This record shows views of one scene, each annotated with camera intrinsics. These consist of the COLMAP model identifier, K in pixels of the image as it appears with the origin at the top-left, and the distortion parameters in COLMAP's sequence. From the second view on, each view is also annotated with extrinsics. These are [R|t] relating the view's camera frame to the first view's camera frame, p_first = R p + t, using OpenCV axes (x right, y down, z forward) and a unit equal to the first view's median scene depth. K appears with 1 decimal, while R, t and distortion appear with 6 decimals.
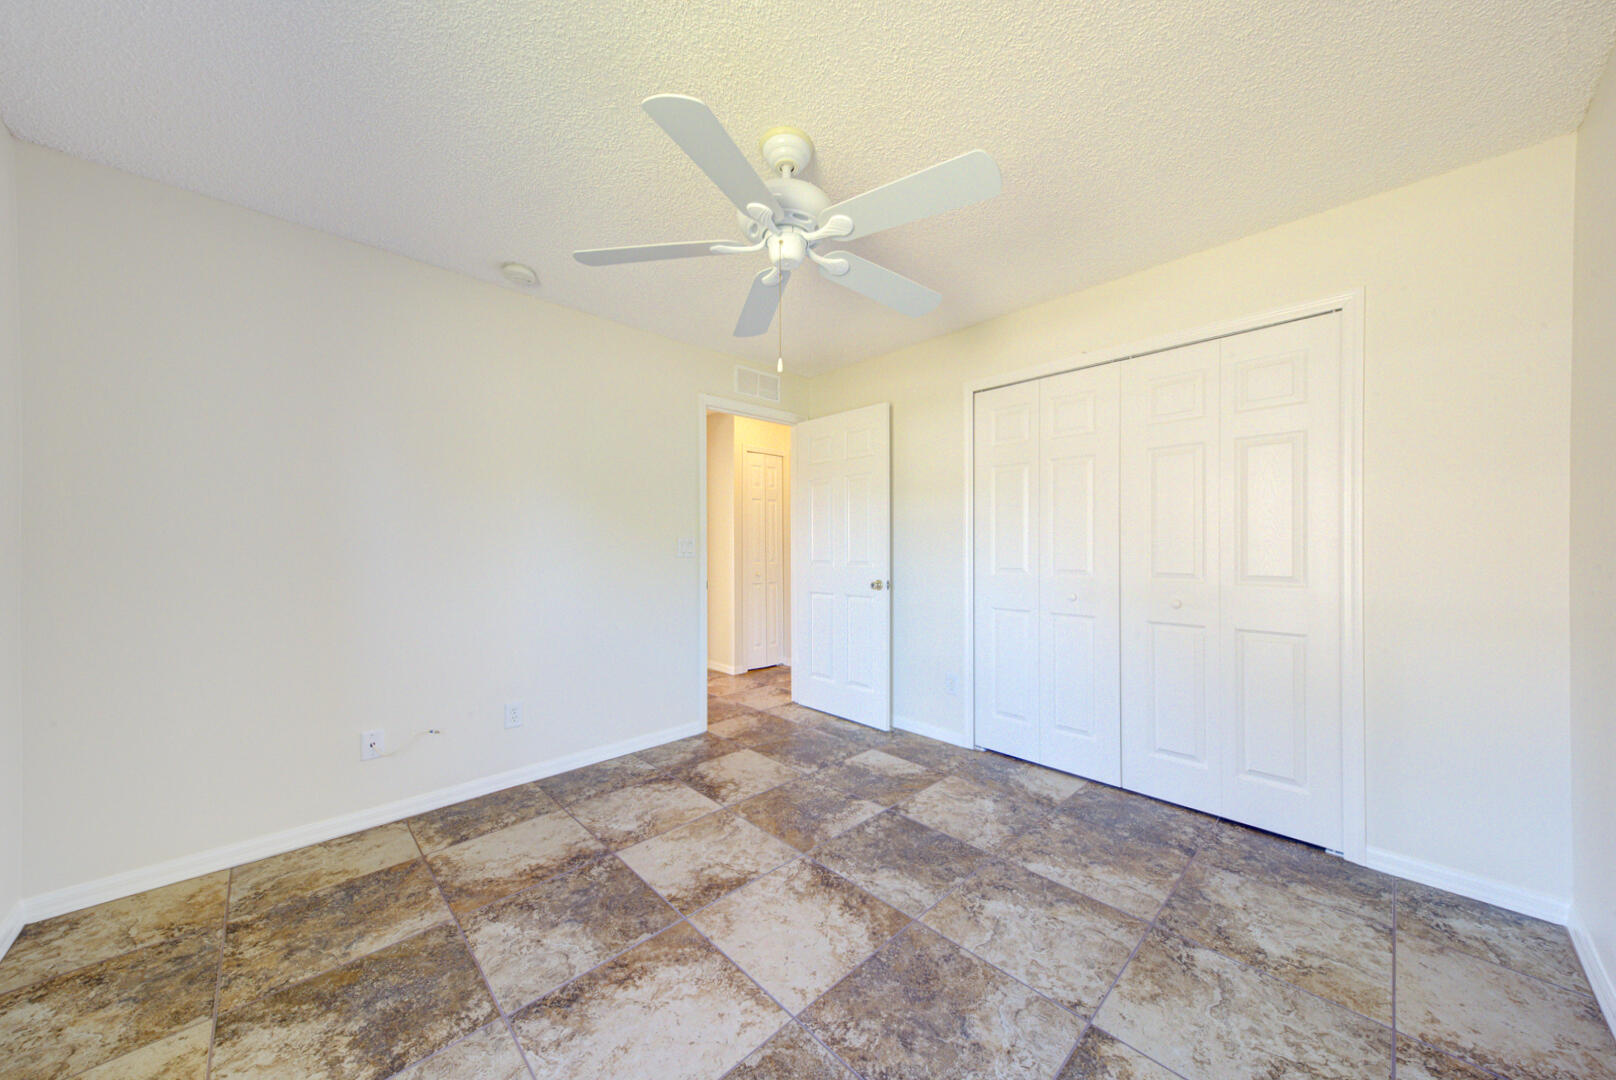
lens RADIAL K [[555.0, 0, 813.4], [0, 555.0, 546.3], [0, 0, 1]] dist [0.028845, -0.008181]
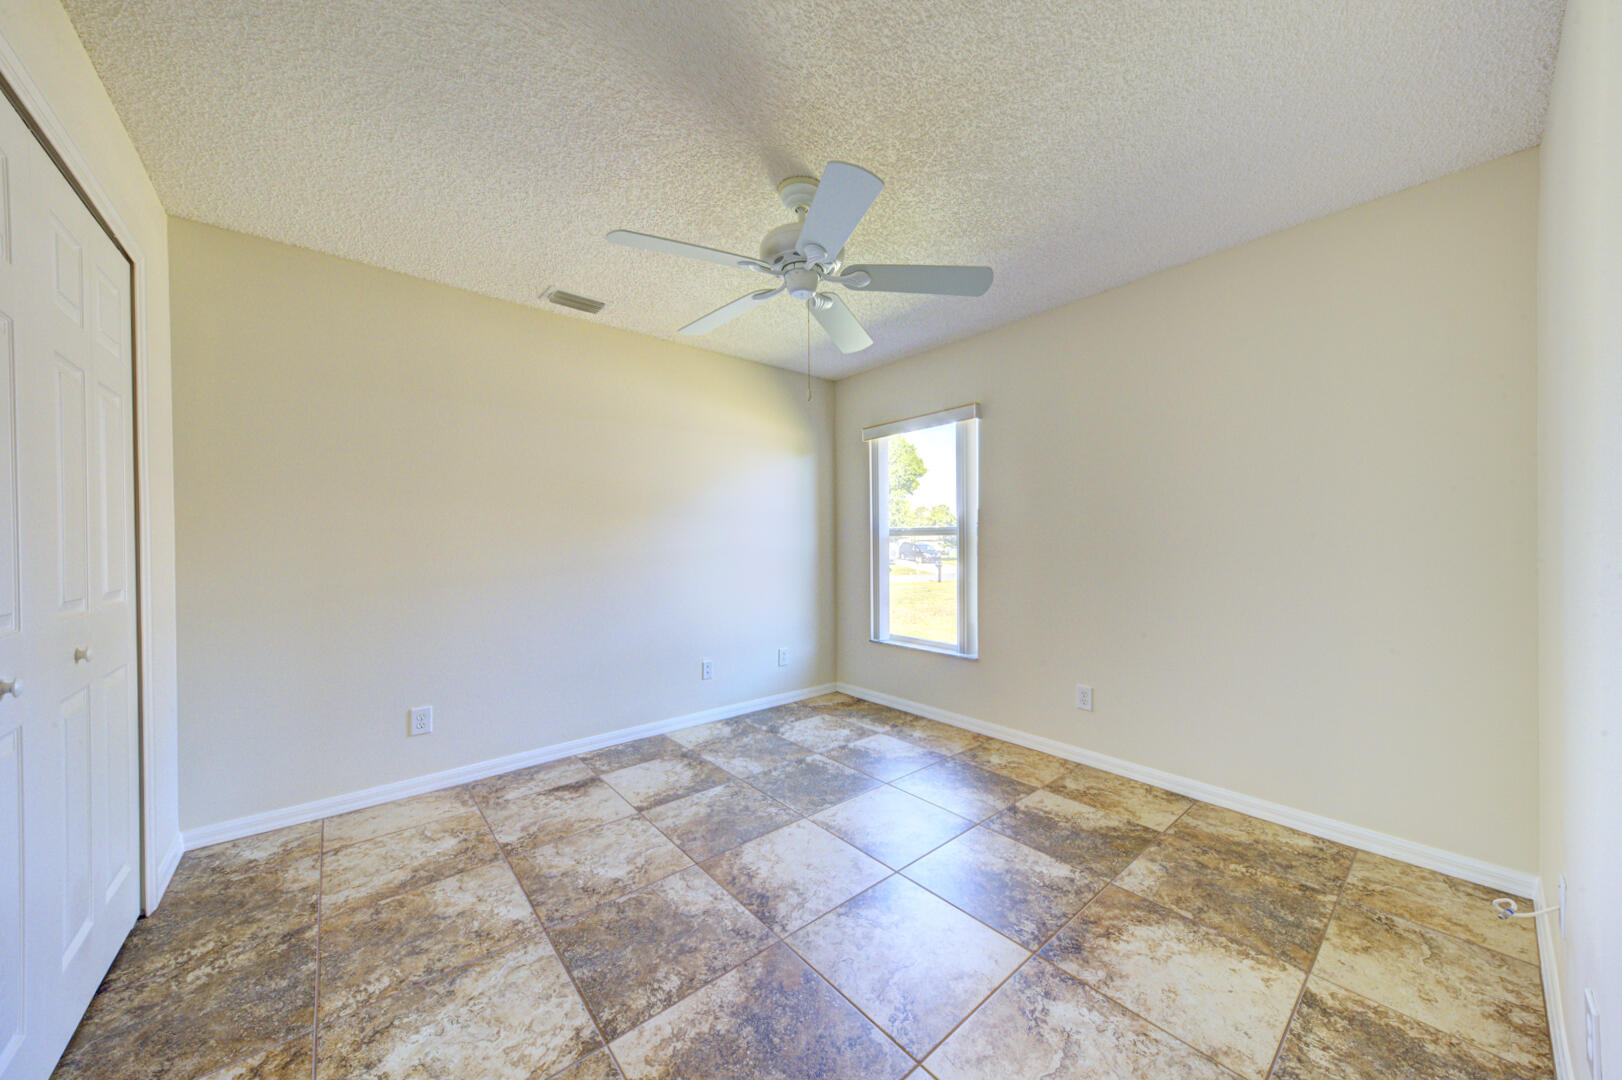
lens RADIAL K [[557.0, 0, 816.4], [0, 557.0, 546.3], [0, 0, 1]] dist [0.028845, -0.008181]
pose [[-0.998086, 0.006540, 0.061498, -0.130742], [0.006993, 0.999950, 0.007156, -0.001090], [-0.061448, 0.007572, -0.998082, 1.972907]]
